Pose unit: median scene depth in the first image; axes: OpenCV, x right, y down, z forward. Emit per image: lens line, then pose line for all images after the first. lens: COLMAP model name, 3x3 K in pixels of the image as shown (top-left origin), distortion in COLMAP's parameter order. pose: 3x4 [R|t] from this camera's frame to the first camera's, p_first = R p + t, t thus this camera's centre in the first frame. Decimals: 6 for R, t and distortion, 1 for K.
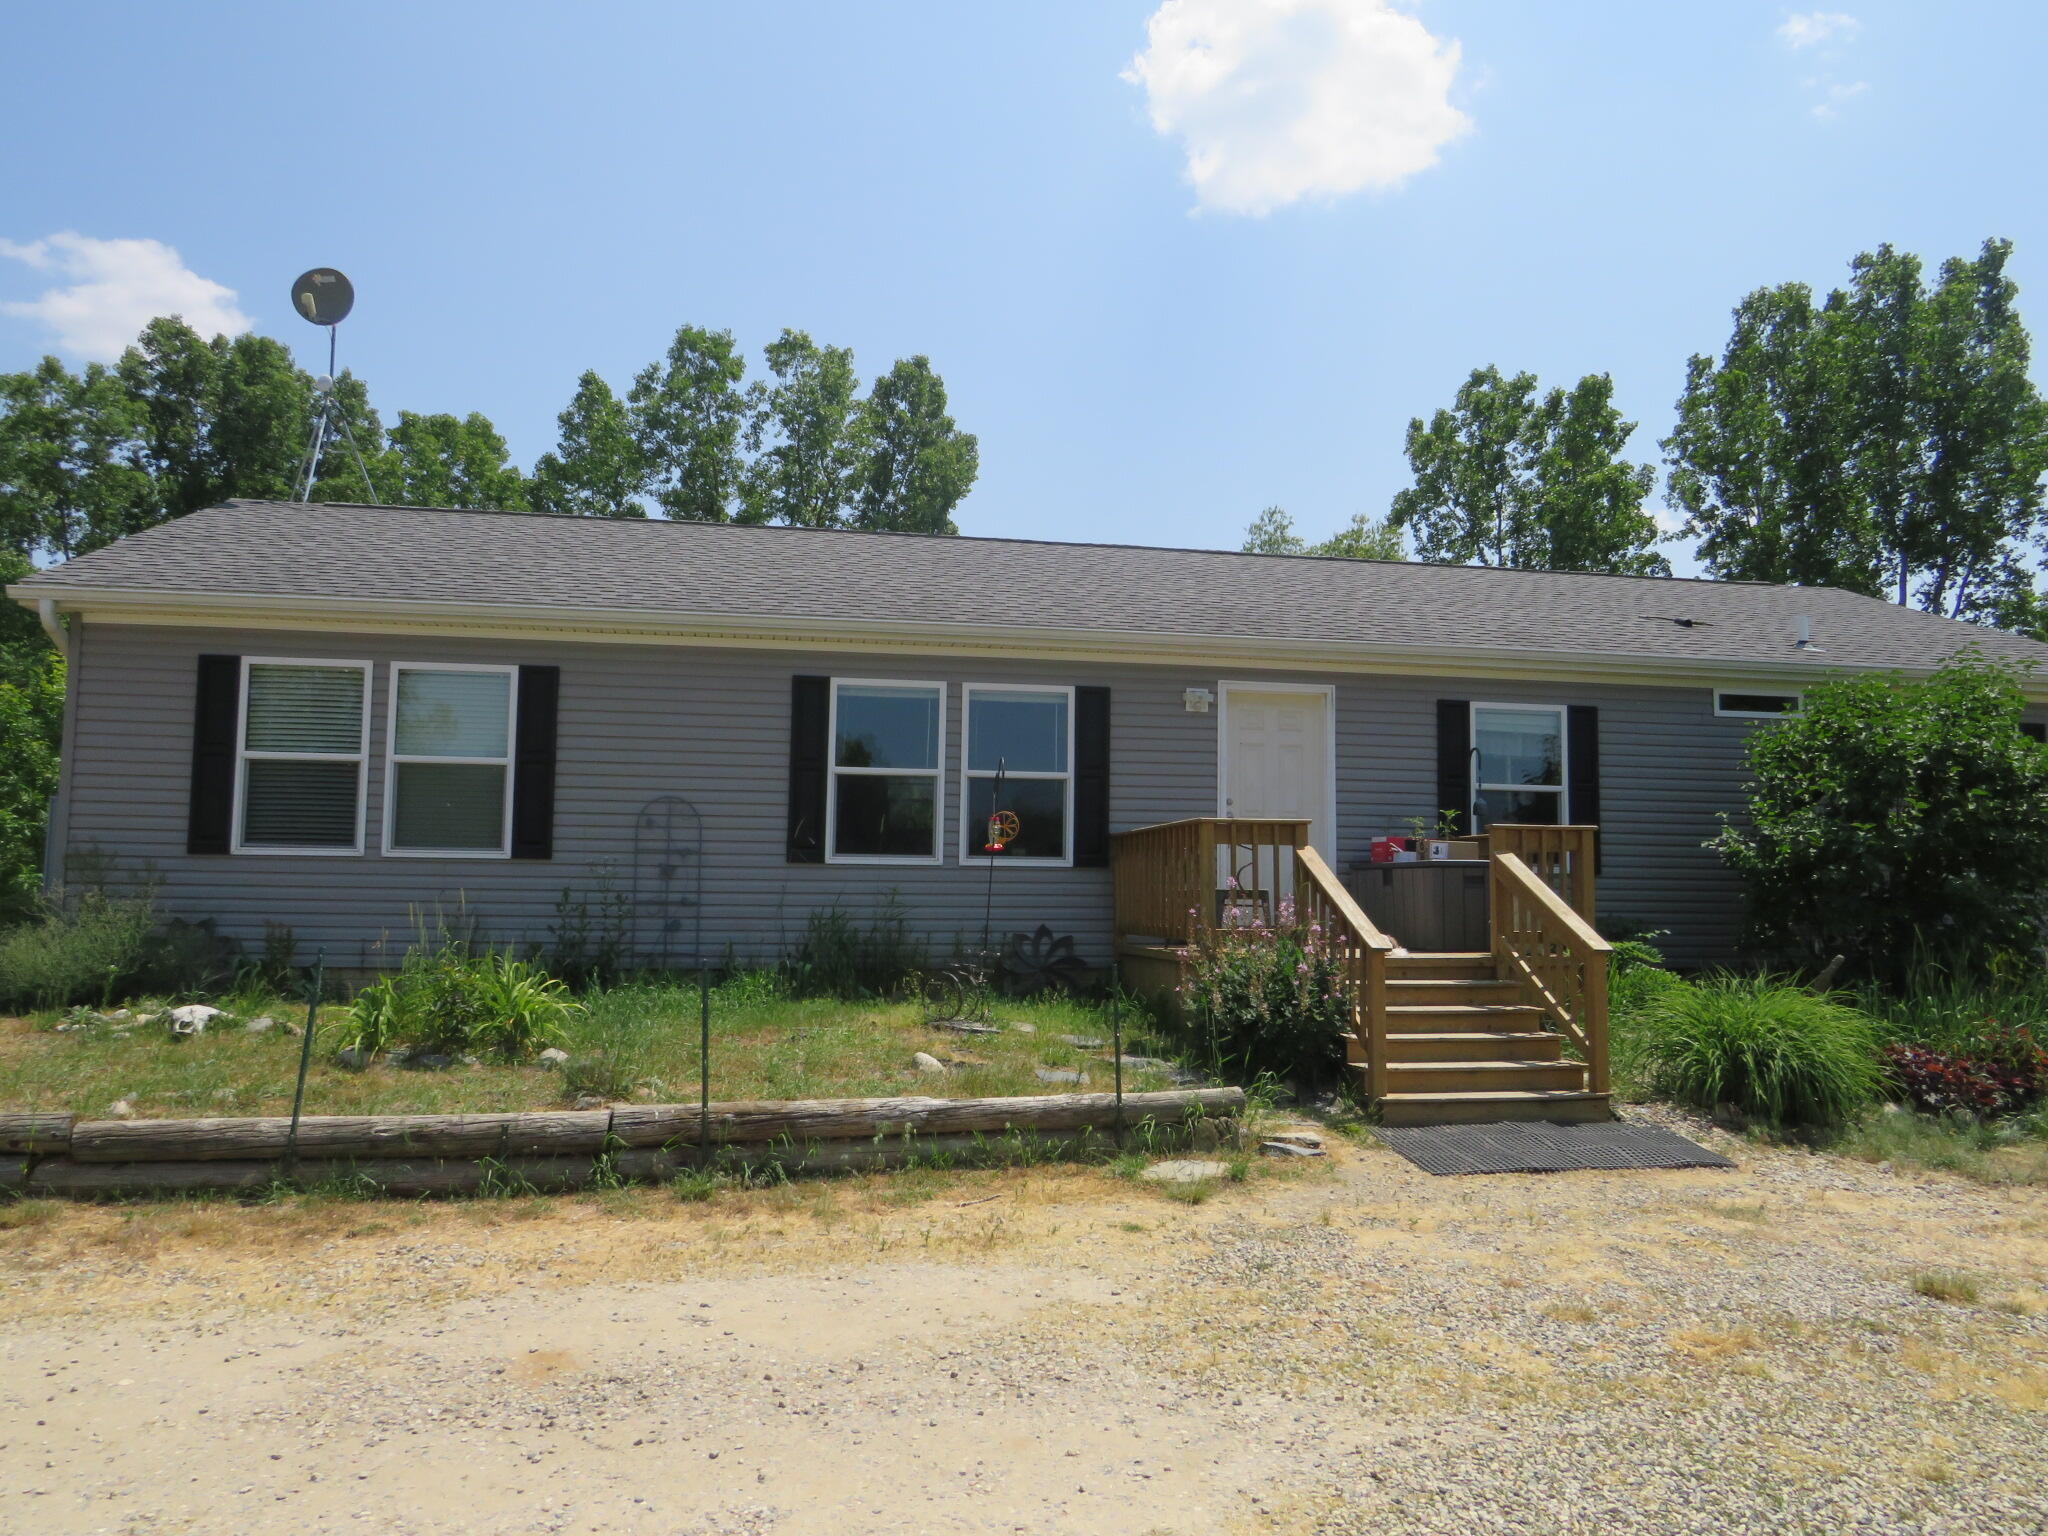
lens RADIAL K [[1445.7, 0, 1024.4], [0, 1445.7, 776.0], [0, 0, 1]] dist [-0.054608, -0.002515]
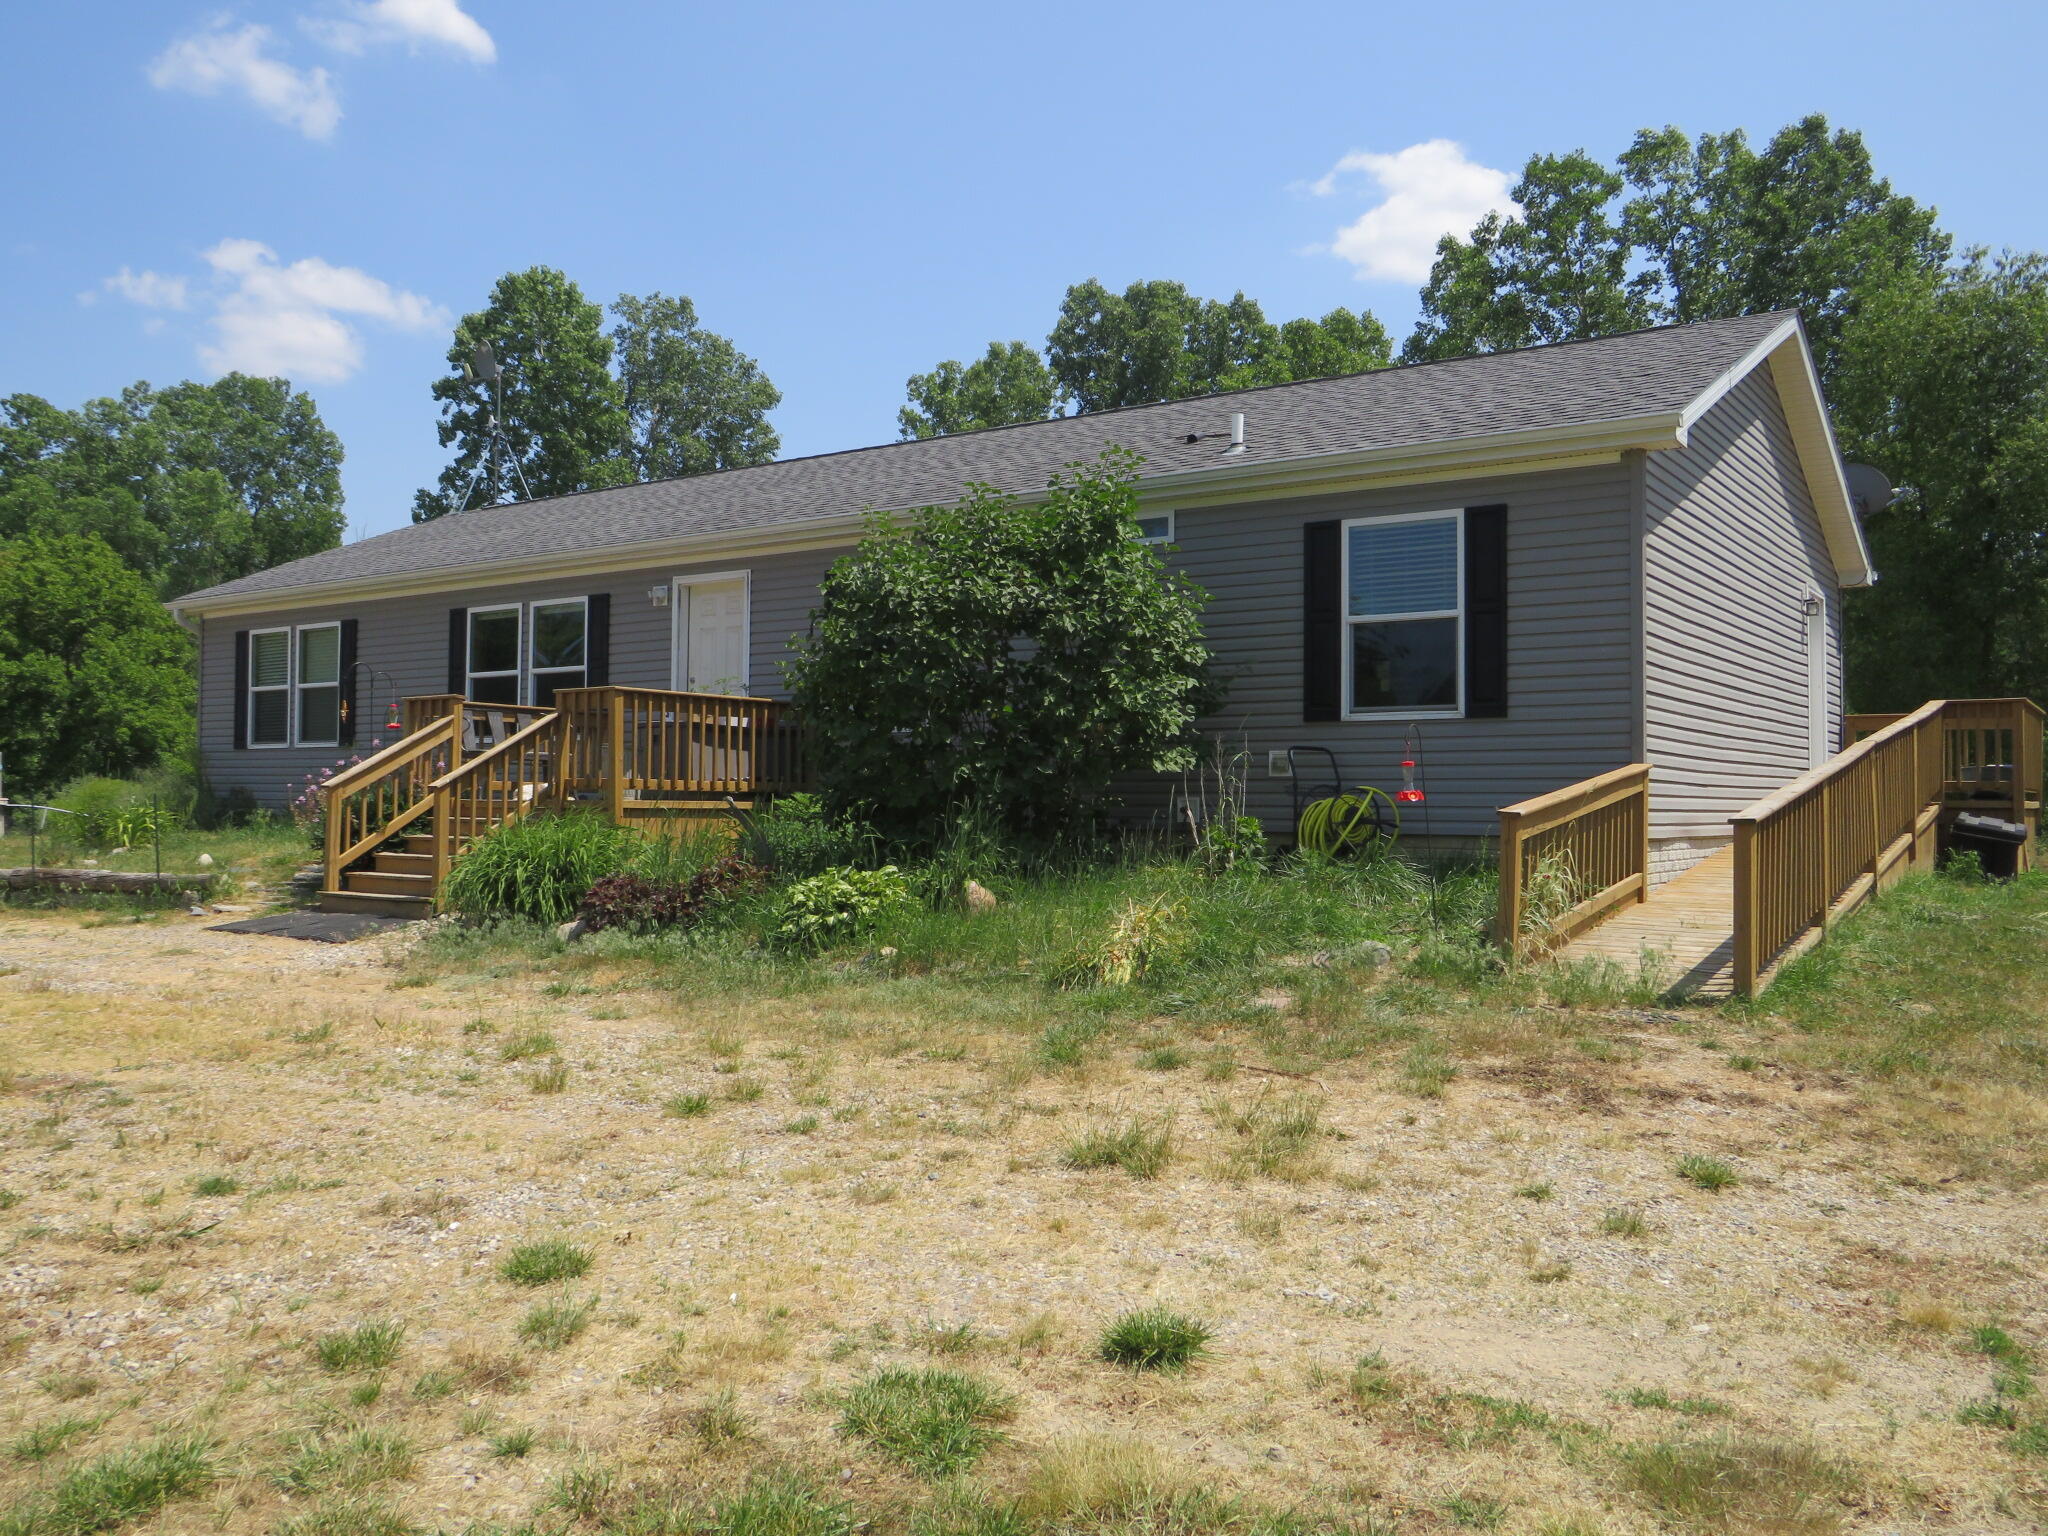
lens RADIAL K [[1661.0, 0, 1022.9], [0, 1661.0, 768.1], [0, 0, 1]] dist [0.010298, 0.002056]
pose [[0.704599, -0.015387, -0.709438, 0.203995], [0.079917, 0.995125, 0.057789, 0.005154], [0.705091, -0.097414, 0.702394, 0.038330]]
